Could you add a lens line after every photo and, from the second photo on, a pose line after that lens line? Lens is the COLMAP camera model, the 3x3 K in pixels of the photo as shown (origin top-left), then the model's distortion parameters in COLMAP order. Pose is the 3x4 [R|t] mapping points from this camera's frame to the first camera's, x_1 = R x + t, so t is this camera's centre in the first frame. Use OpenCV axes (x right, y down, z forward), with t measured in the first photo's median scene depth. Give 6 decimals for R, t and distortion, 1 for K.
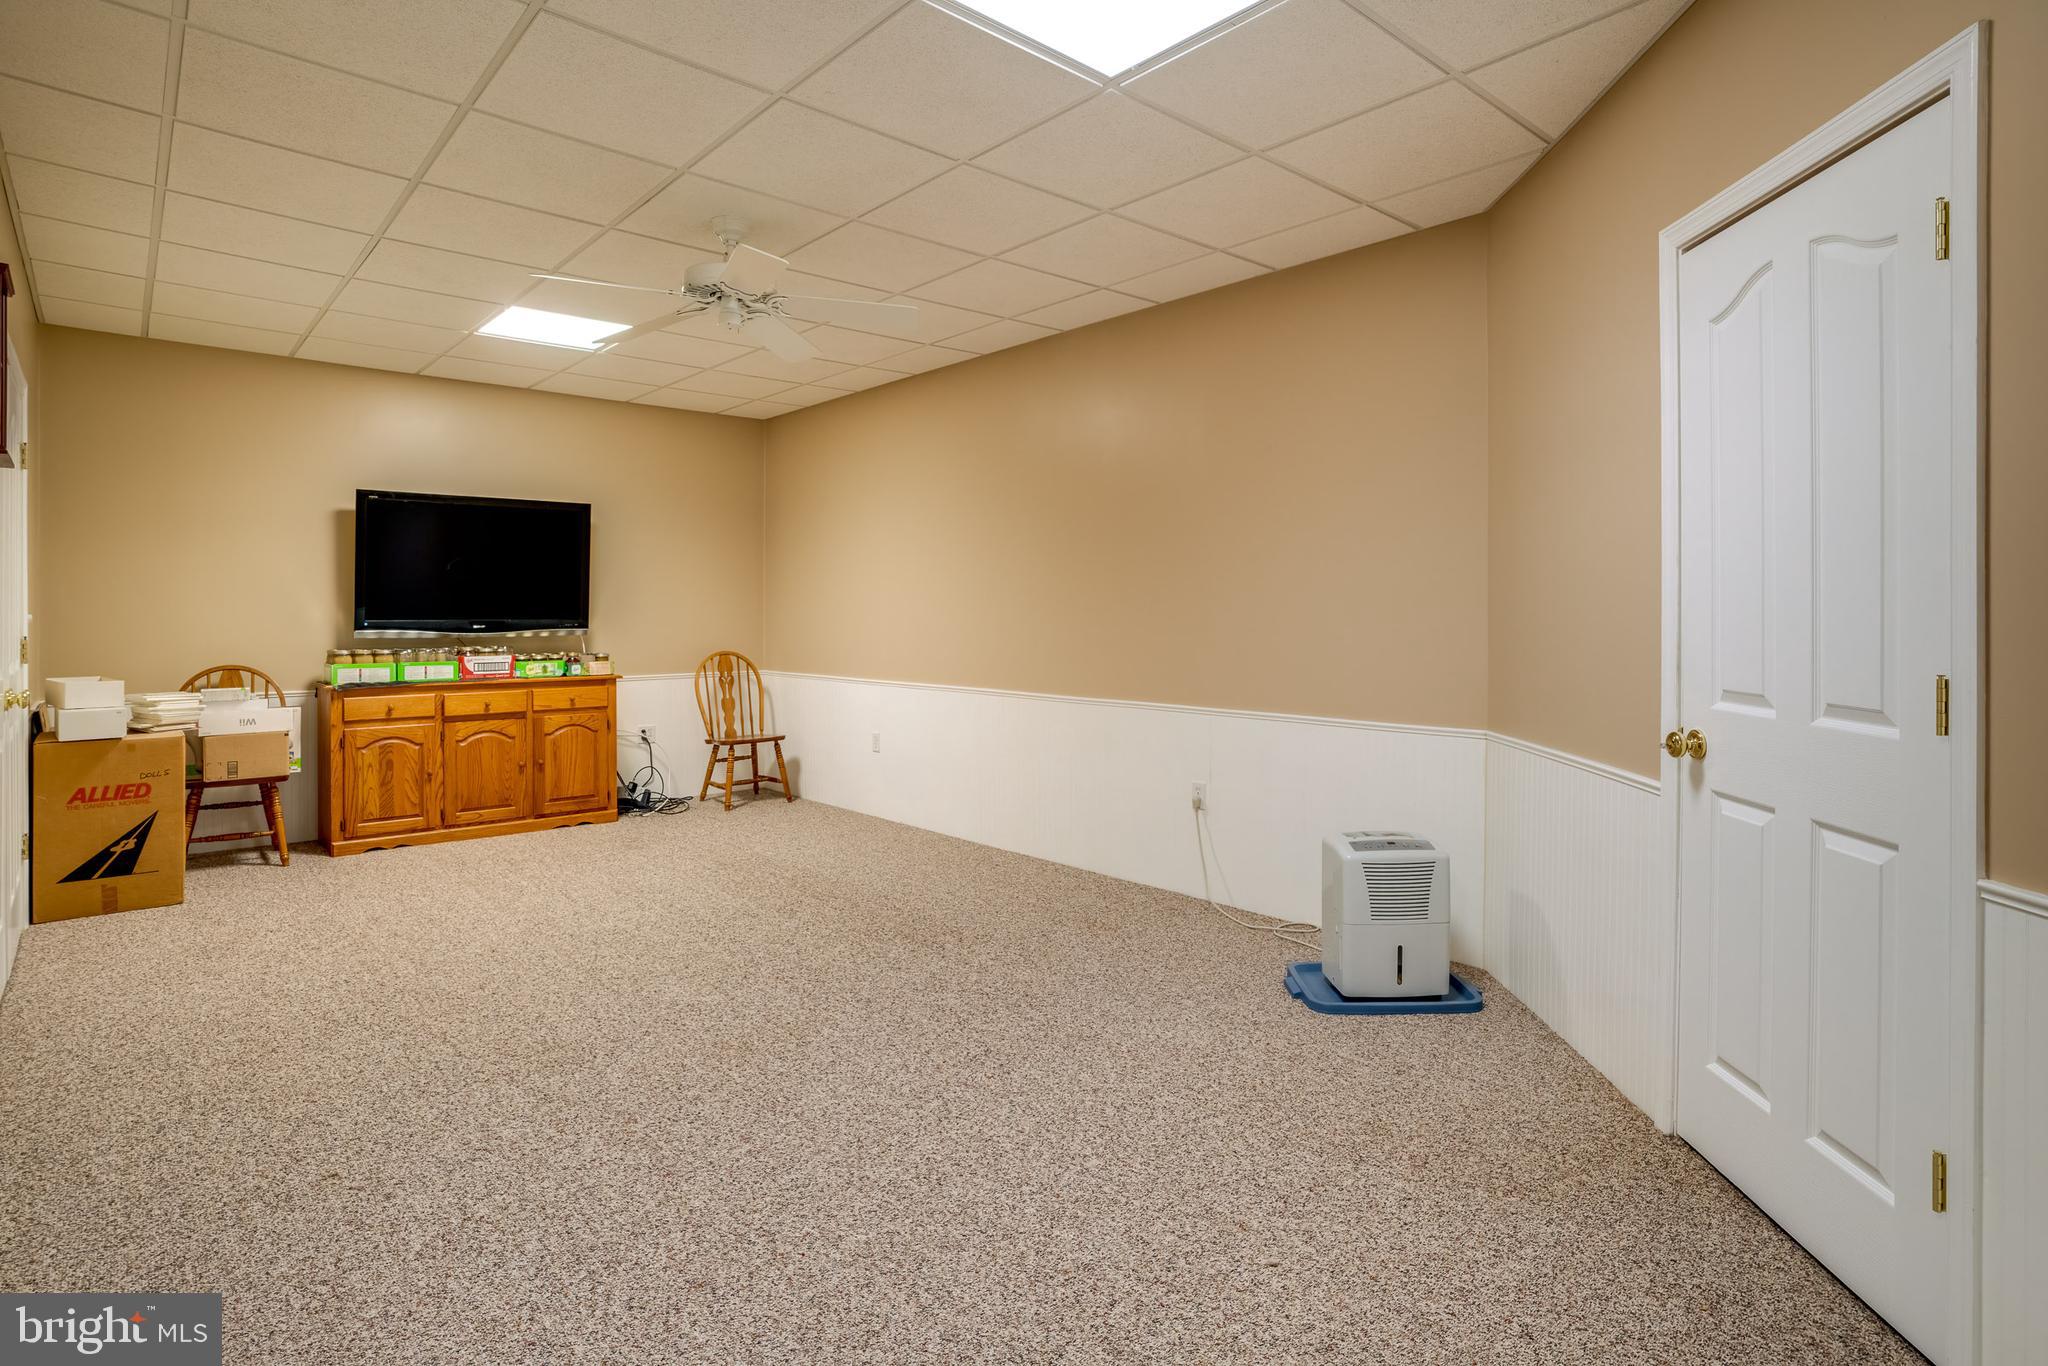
lens RADIAL K [[1061.0, 0, 1021.4], [0, 1061.0, 619.5], [0, 0, 1]] dist [-0.000807, 0.000190]
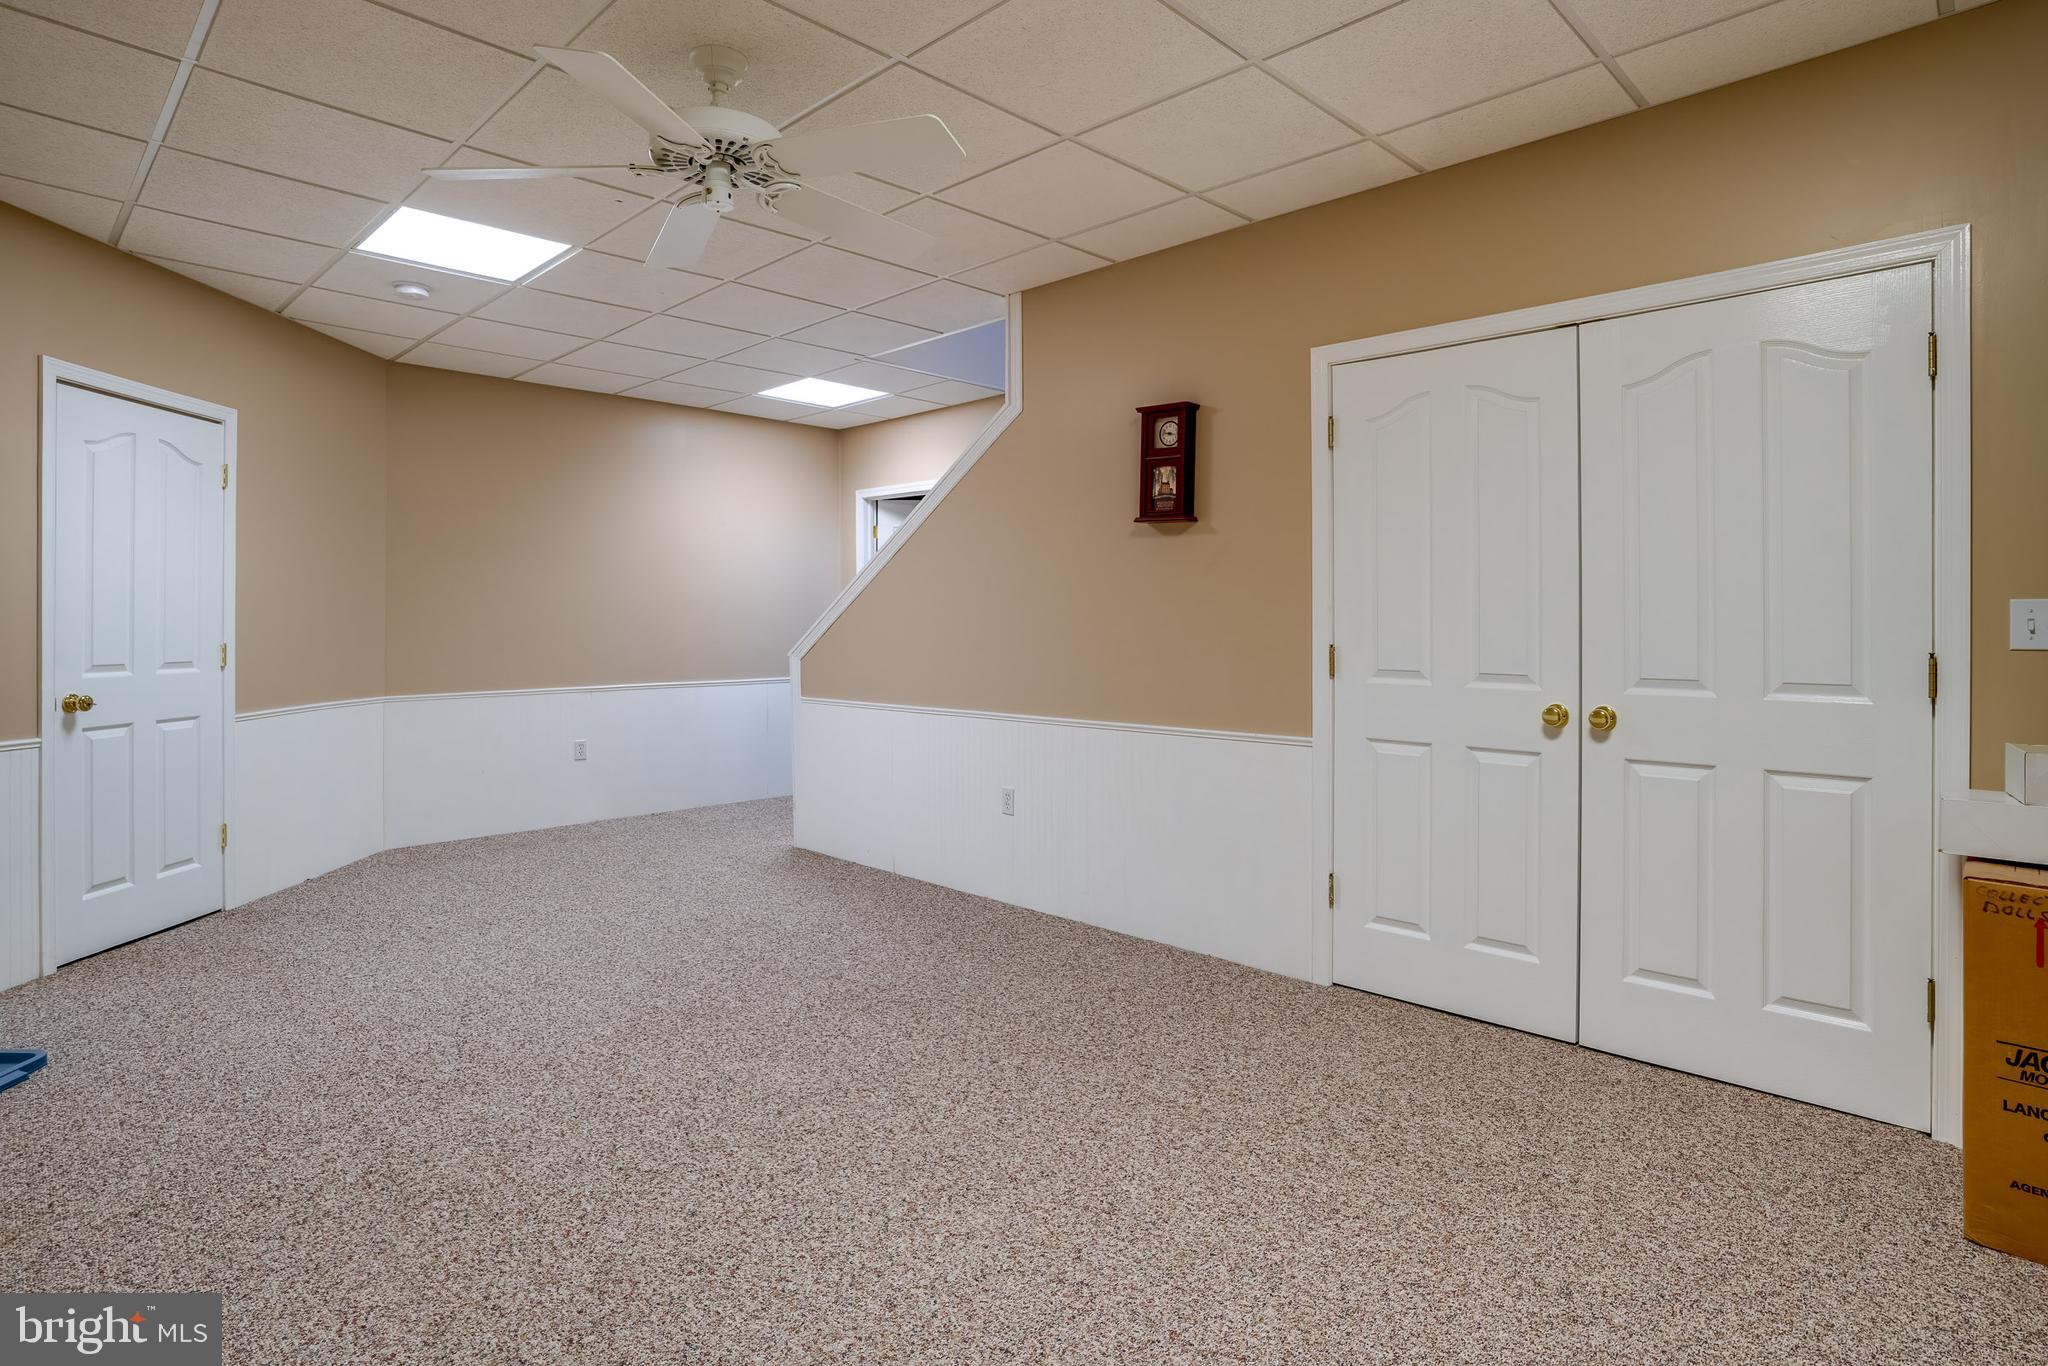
lens RADIAL K [[1061.0, 0, 1036.7], [0, 1061.0, 617.7], [0, 0, 1]] dist [-0.000807, 0.000190]
pose [[-0.996151, 0.007127, -0.087360, -0.523008], [0.006734, 0.999966, 0.004793, -0.011445], [0.087391, 0.004187, -0.996165, 2.112571]]
